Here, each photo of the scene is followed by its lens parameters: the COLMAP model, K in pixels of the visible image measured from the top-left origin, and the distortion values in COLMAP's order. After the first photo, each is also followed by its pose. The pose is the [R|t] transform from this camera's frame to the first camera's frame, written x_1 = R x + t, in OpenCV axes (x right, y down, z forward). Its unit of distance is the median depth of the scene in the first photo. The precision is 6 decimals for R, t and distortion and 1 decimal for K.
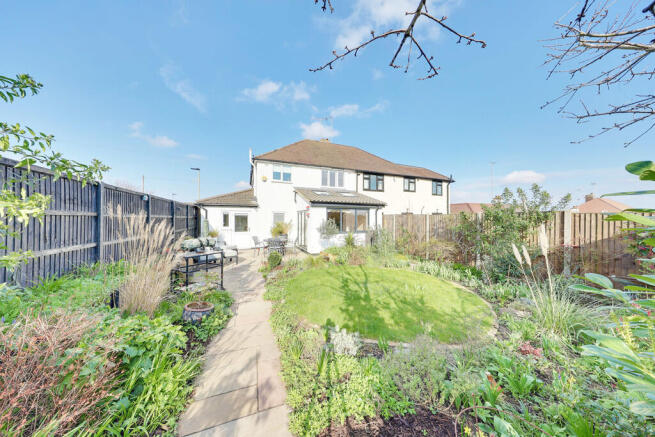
lens RADIAL K [[194.3, 0, 328.2], [0, 194.3, 216.5], [0, 0, 1]] dist [-0.001499, -0.000081]
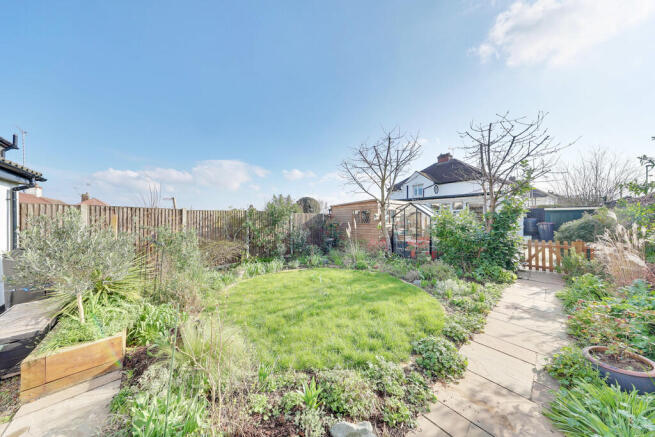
lens RADIAL K [[194.3, 0, 328.4], [0, 194.3, 218.1], [0, 0, 1]] dist [-0.001499, -0.000081]
pose [[-0.331092, -0.006544, 0.943576, -0.243554], [-0.005954, 0.999971, 0.004846, 0.014654], [-0.943580, -0.004013, -0.331121, 0.534583]]
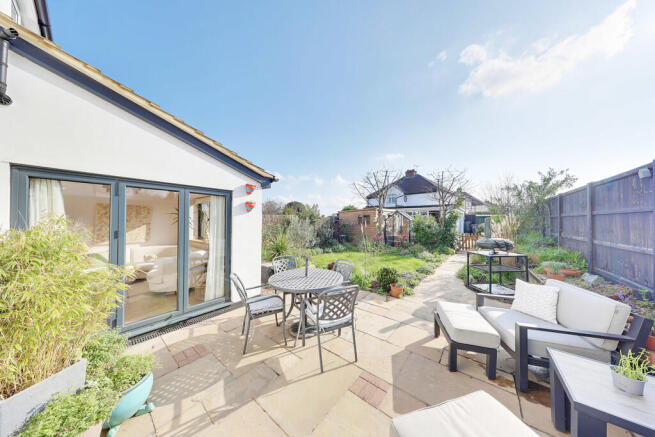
lens RADIAL K [[194.3, 0, 327.9], [0, 194.3, 219.3], [0, 0, 1]] dist [-0.001499, -0.000081]
pose [[-0.475713, -0.002796, 0.879596, -0.436277], [-0.012301, 0.999918, -0.003475, 0.016658], [-0.879515, -0.012473, -0.475708, 0.854075]]
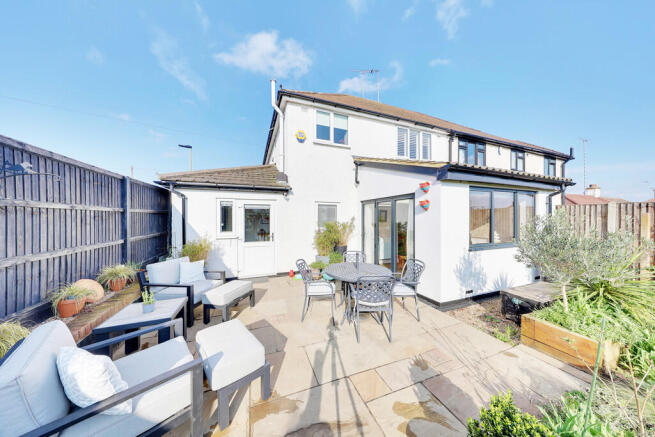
lens RADIAL K [[194.3, 0, 327.2], [0, 194.3, 220.0], [0, 0, 1]] dist [-0.001499, -0.000081]
pose [[0.999627, -0.005547, -0.026753, -0.241246], [0.006032, 0.999818, 0.018097, 0.014231], [0.026648, -0.018251, 0.999478, 0.480014]]
